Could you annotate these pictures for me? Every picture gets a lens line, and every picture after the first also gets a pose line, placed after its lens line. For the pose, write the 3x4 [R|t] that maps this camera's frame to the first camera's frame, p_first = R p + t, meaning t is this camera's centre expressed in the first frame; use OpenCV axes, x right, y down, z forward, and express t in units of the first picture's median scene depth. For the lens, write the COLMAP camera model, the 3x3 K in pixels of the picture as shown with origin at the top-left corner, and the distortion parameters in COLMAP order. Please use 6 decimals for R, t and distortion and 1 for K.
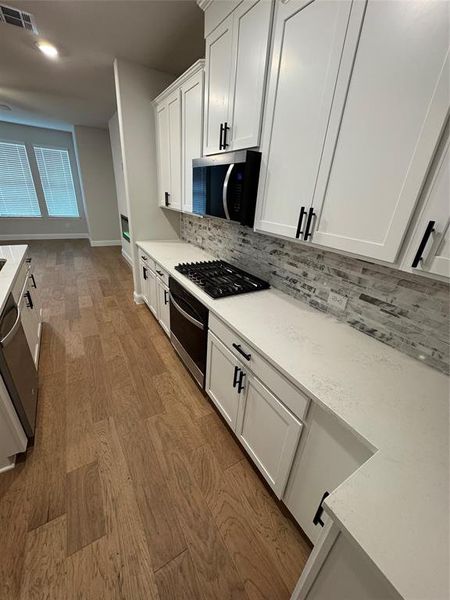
lens RADIAL K [[237.5, 0, 225.6], [0, 237.5, 300.7], [0, 0, 1]] dist [-0.000683, -0.000407]
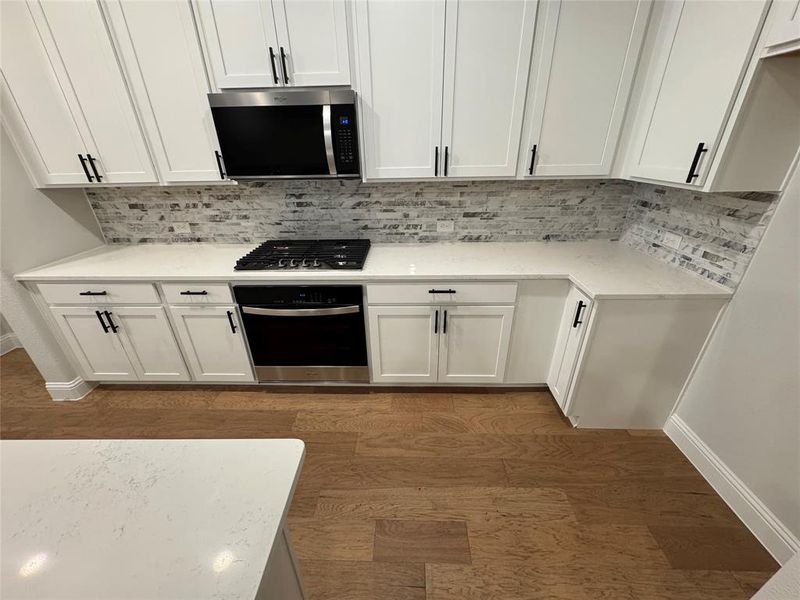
lens RADIAL K [[316.6, 0, 399.5], [0, 316.6, 299.5], [0, 0, 1]] dist [-0.000683, -0.000407]
pose [[0.545941, -0.435487, 0.715750, -0.793125], [0.396063, 0.886961, 0.237559, -0.121107], [-0.738297, 0.153789, 0.656709, 0.171335]]
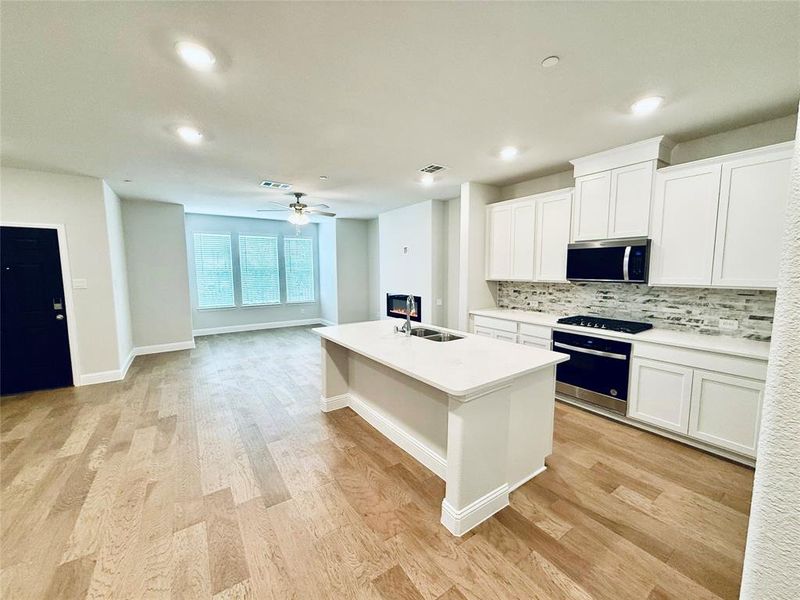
lens RADIAL K [[316.6, 0, 399.4], [0, 316.6, 299.7], [0, 0, 1]] dist [-0.000683, -0.000407]
pose [[0.996294, -0.076960, 0.038399, -1.398964], [0.085196, 0.944250, -0.318016, 0.262392], [-0.011783, 0.320109, 0.947307, -0.759496]]
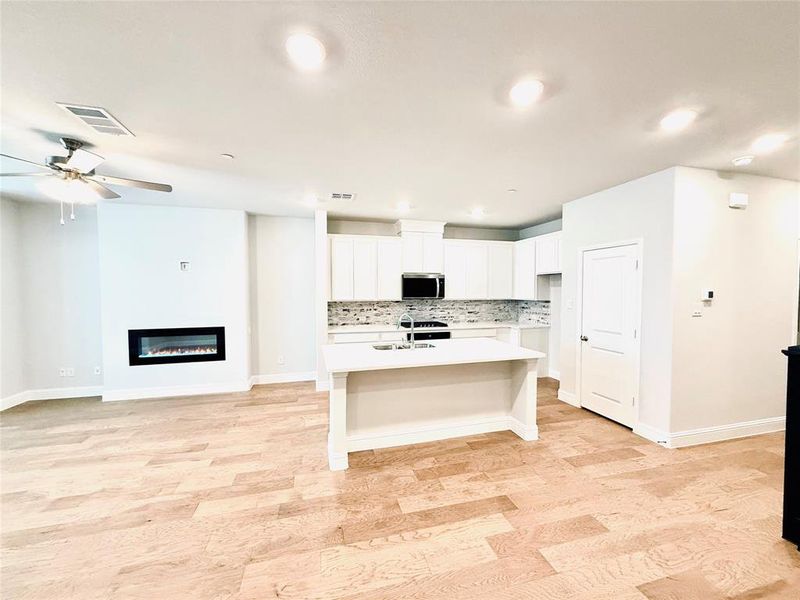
lens RADIAL K [[316.6, 0, 396.2], [0, 316.6, 297.6], [0, 0, 1]] dist [-0.000683, -0.000407]
pose [[0.293510, -0.092485, 0.951472, -3.228384], [0.414764, 0.909068, -0.039584, -0.367627], [-0.861291, 0.406255, 0.305180, 0.316499]]
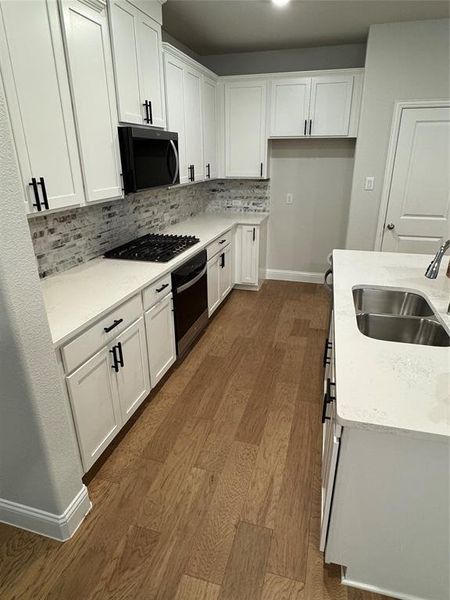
lens RADIAL K [[368.8, 0, 224.4], [0, 368.8, 299.9], [0, 0, 1]] dist [-0.002720, -0.001977]
pose [[-0.673915, -0.329928, 0.661050, -1.541793], [0.268605, 0.724107, 0.635232, -0.992874], [-0.688252, 0.605654, -0.399366, 1.846824]]
